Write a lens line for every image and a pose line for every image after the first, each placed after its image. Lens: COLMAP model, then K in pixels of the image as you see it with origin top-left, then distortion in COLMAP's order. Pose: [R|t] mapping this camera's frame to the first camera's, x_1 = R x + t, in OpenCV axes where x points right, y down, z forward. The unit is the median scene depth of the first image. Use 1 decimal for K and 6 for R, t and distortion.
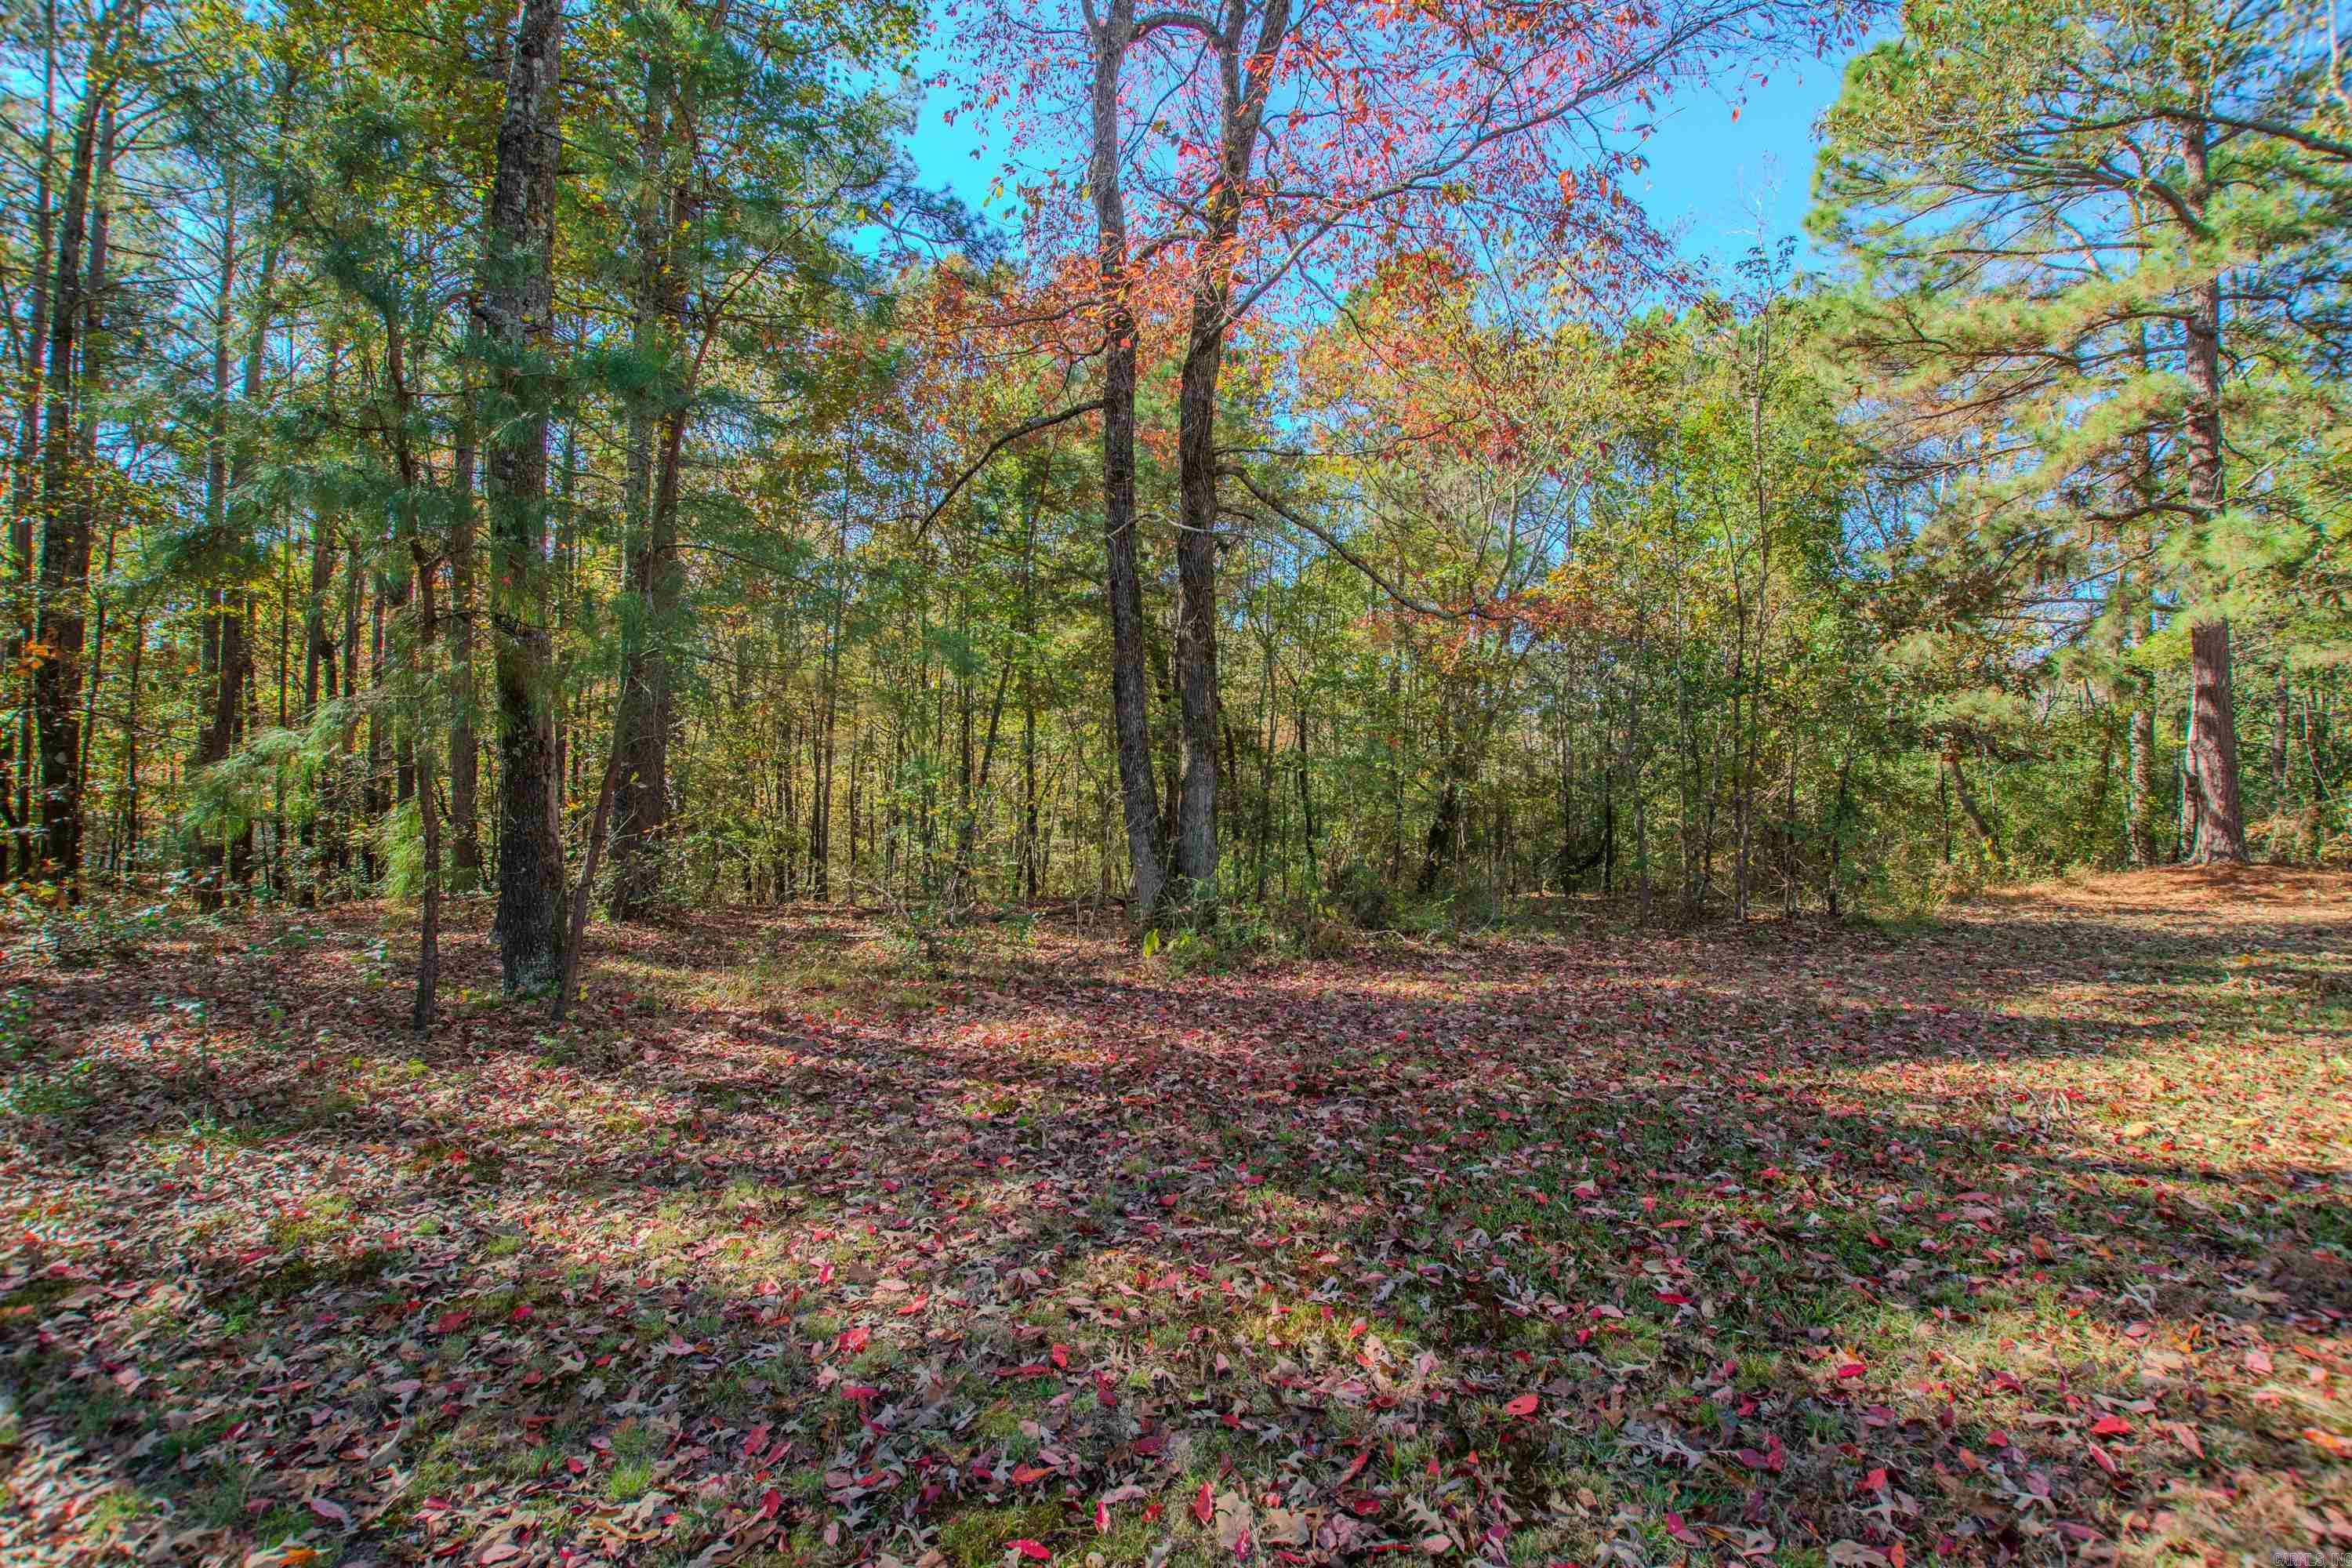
lens RADIAL K [[1047.7, 0, 1202.7], [0, 1047.7, 777.2], [0, 0, 1]] dist [-0.035758, 0.003654]
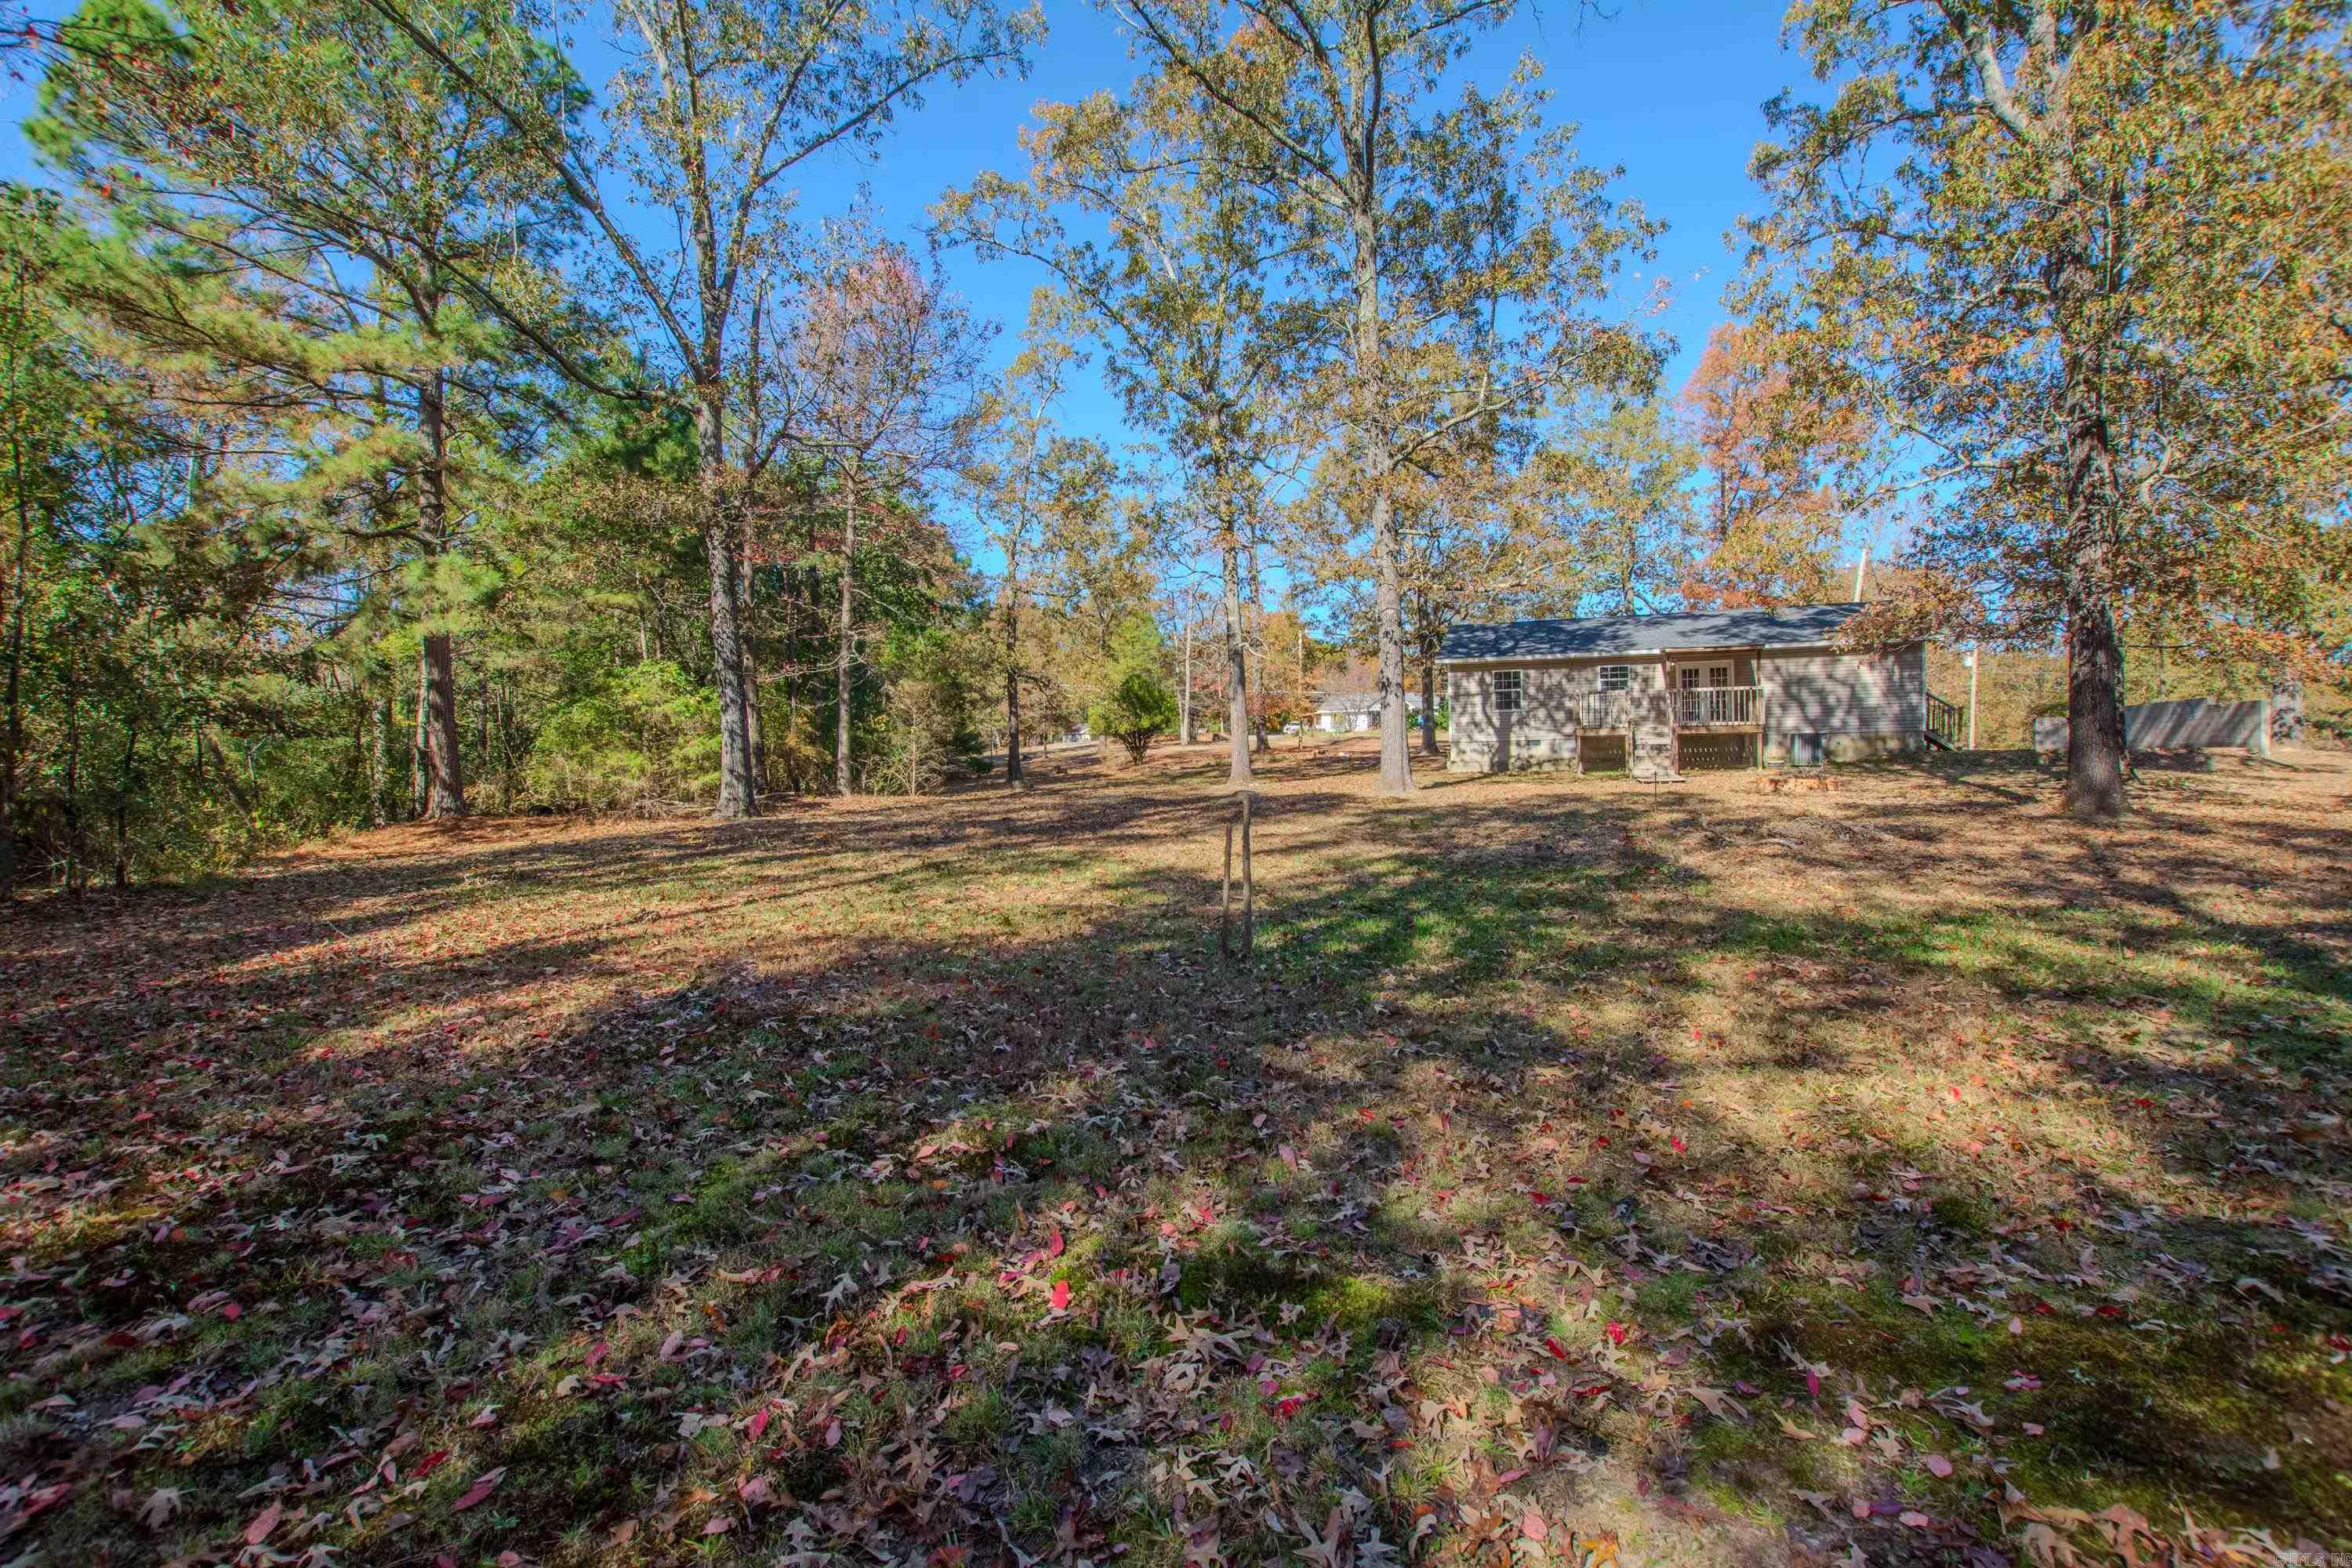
lens RADIAL K [[1027.1, 0, 1183.3], [0, 1027.1, 780.1], [0, 0, 1]] dist [-0.038319, 0.006199]
pose [[0.144508, -0.031997, 0.988986, -0.142599], [0.007141, 0.999485, 0.031293, 0.003854], [-0.989478, 0.002541, 0.144662, -0.126170]]
